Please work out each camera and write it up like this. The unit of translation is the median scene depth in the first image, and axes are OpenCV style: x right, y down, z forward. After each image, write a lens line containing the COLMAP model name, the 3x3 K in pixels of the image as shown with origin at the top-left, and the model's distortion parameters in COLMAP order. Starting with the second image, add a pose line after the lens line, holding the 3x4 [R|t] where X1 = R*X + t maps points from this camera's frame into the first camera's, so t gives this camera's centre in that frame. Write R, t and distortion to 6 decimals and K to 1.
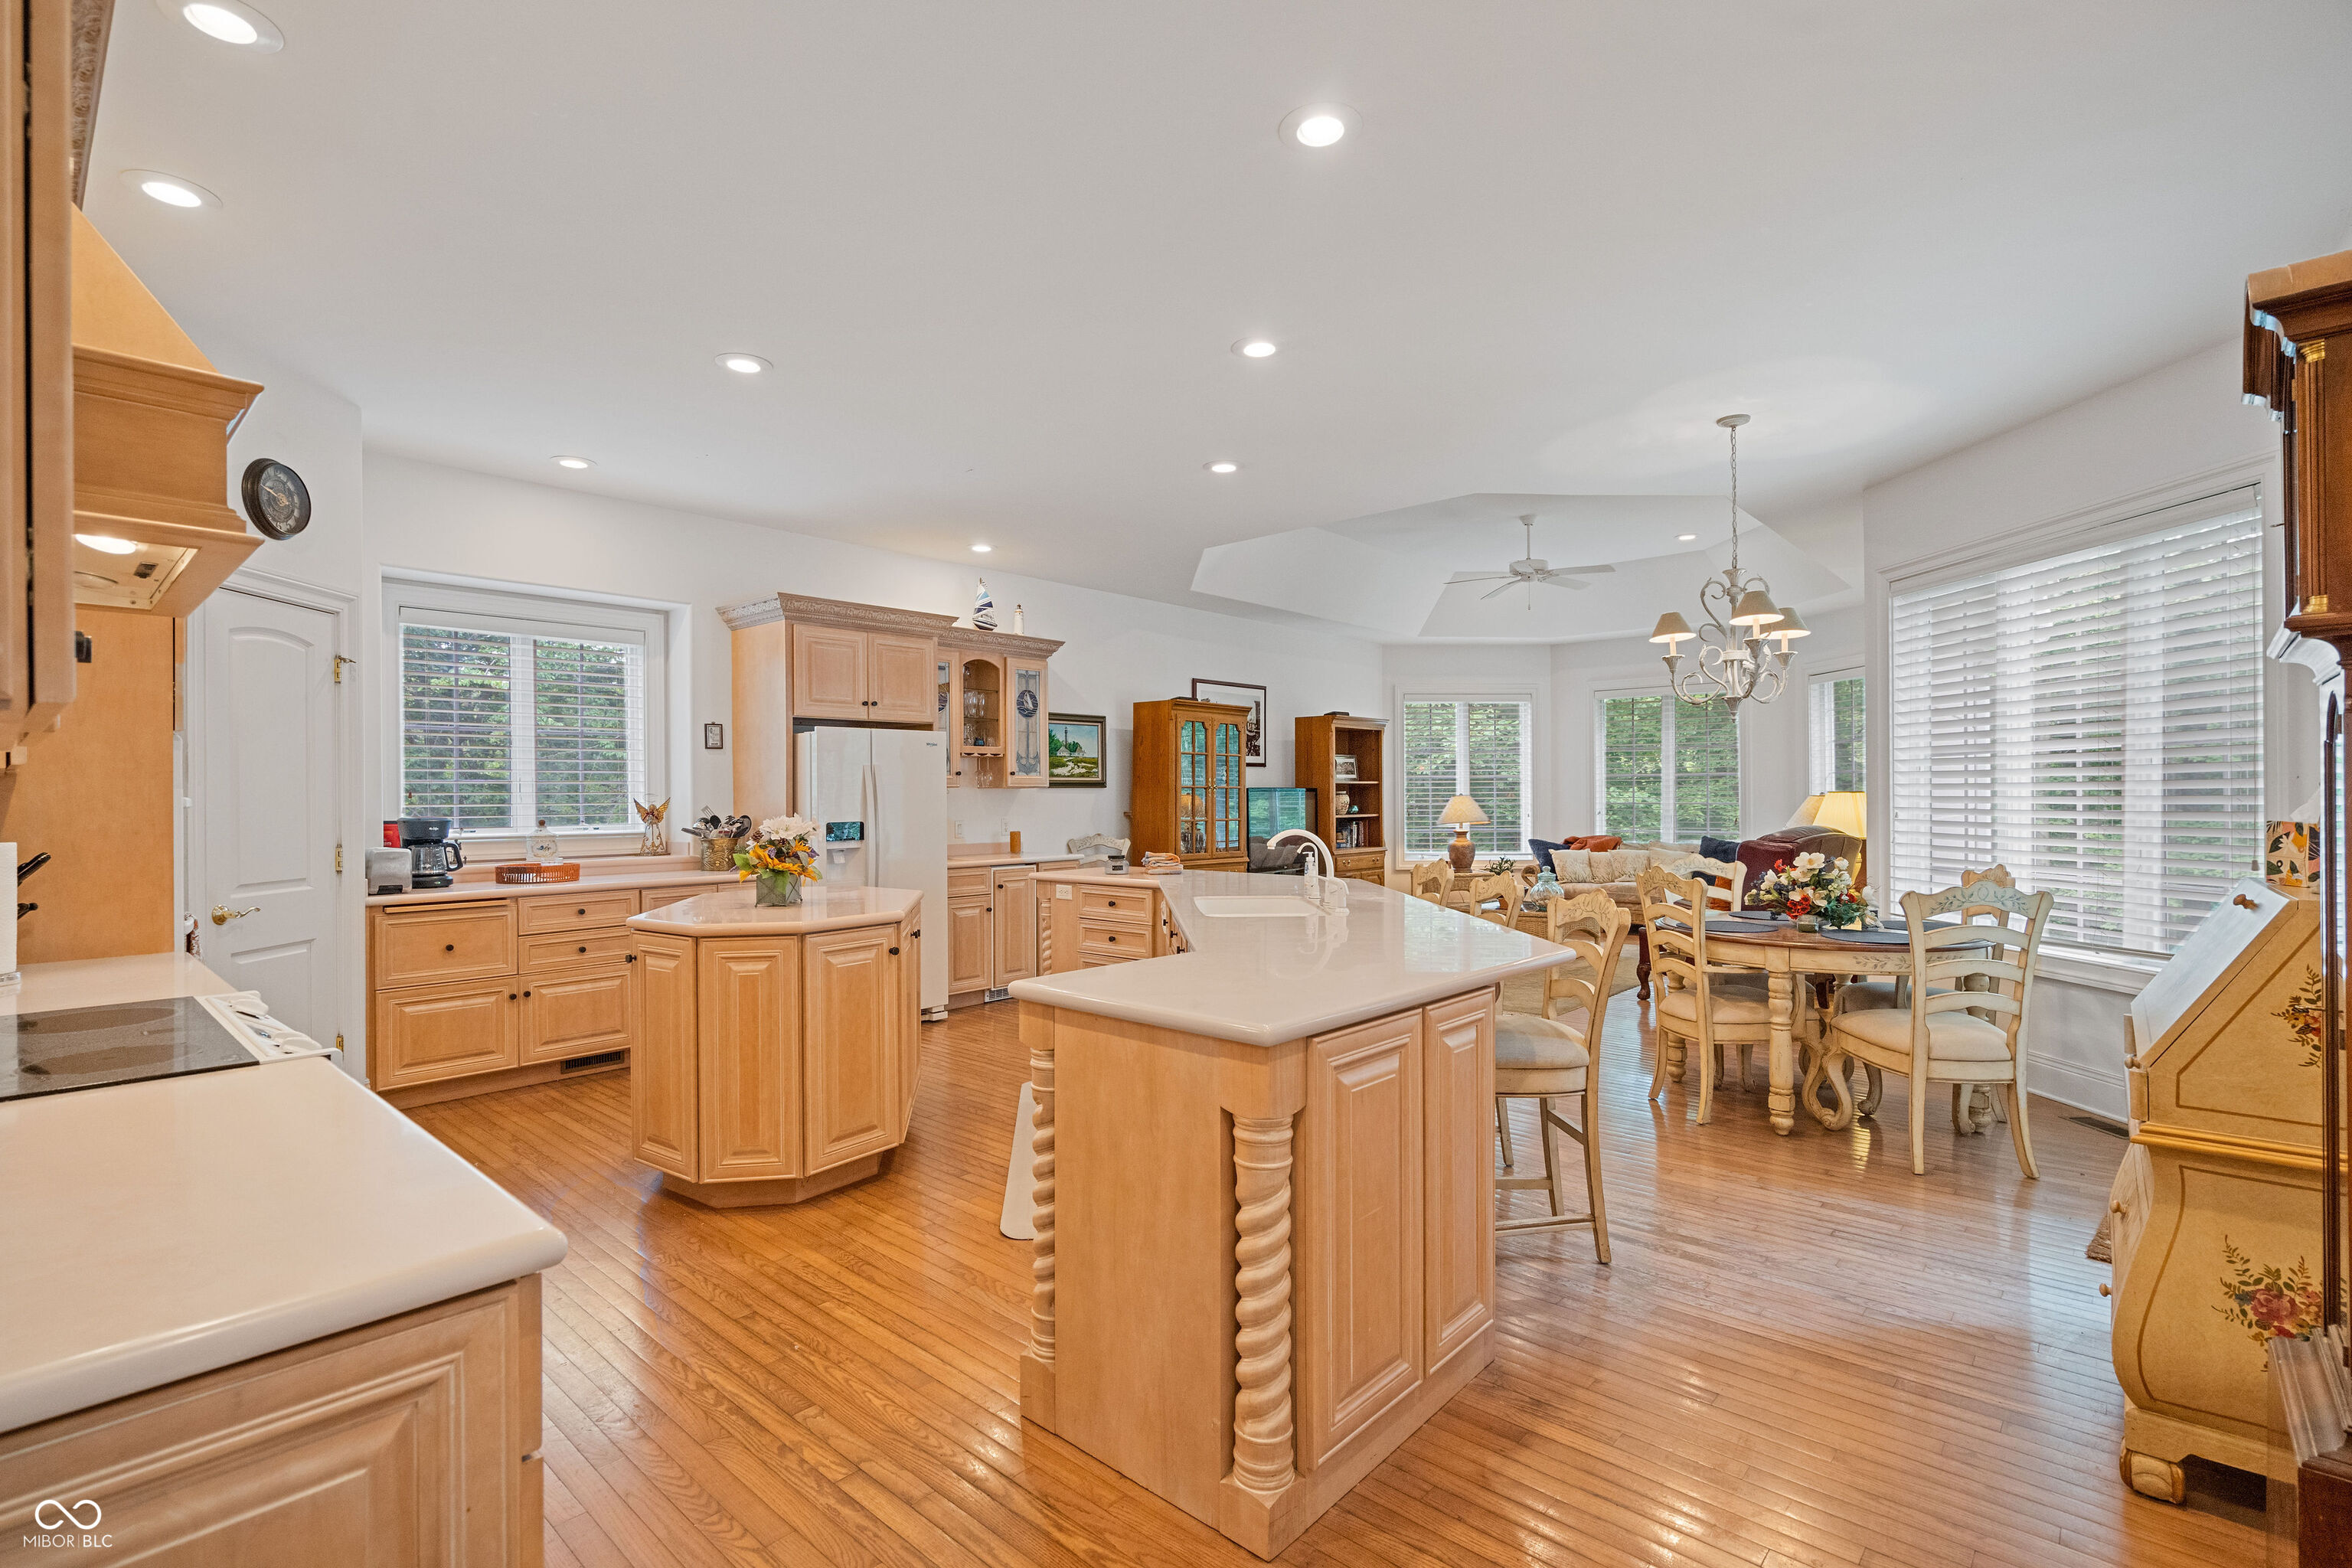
lens RADIAL K [[1081.0, 0, 1173.4], [0, 1081.0, 795.5], [0, 0, 1]] dist [0.002524, 0.000388]
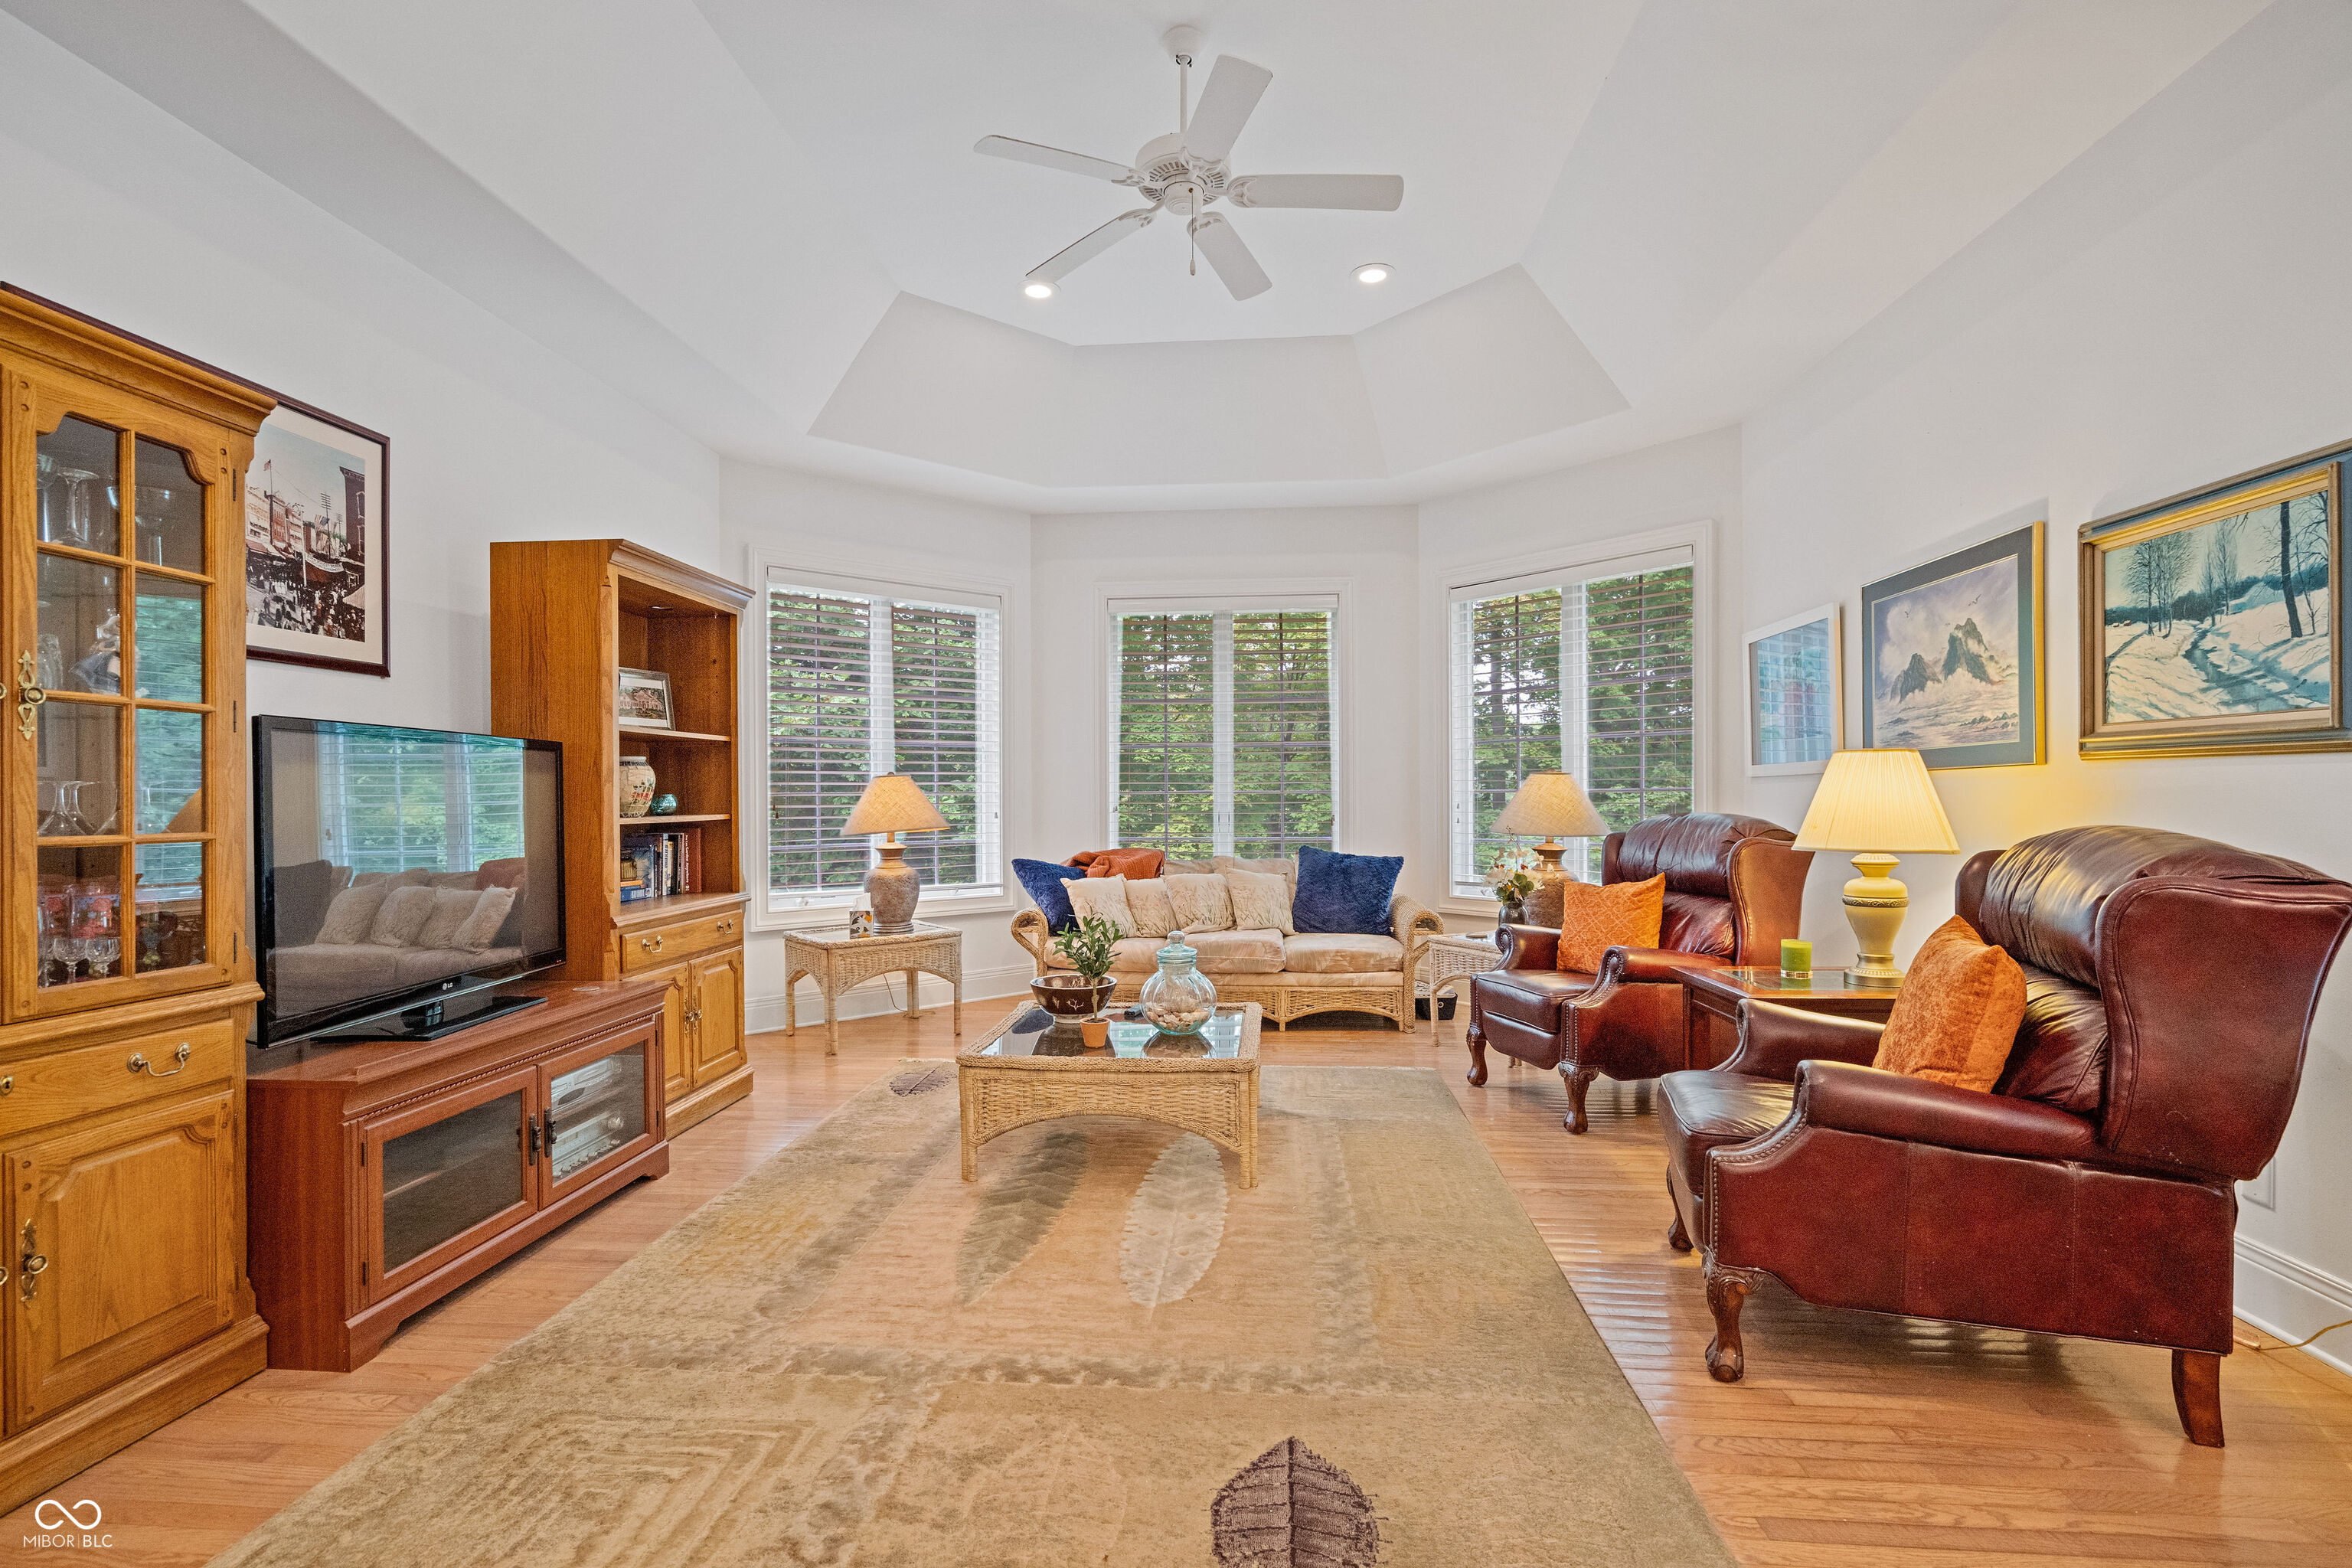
lens RADIAL K [[1081.0, 0, 1167.2], [0, 1081.0, 801.4], [0, 0, 1]] dist [0.002524, 0.000388]
pose [[0.798685, -0.000420, 0.601749, 0.074561], [0.000160, 1.000000, 0.000485, 0.012114], [-0.601749, -0.000291, 0.798685, 0.569381]]
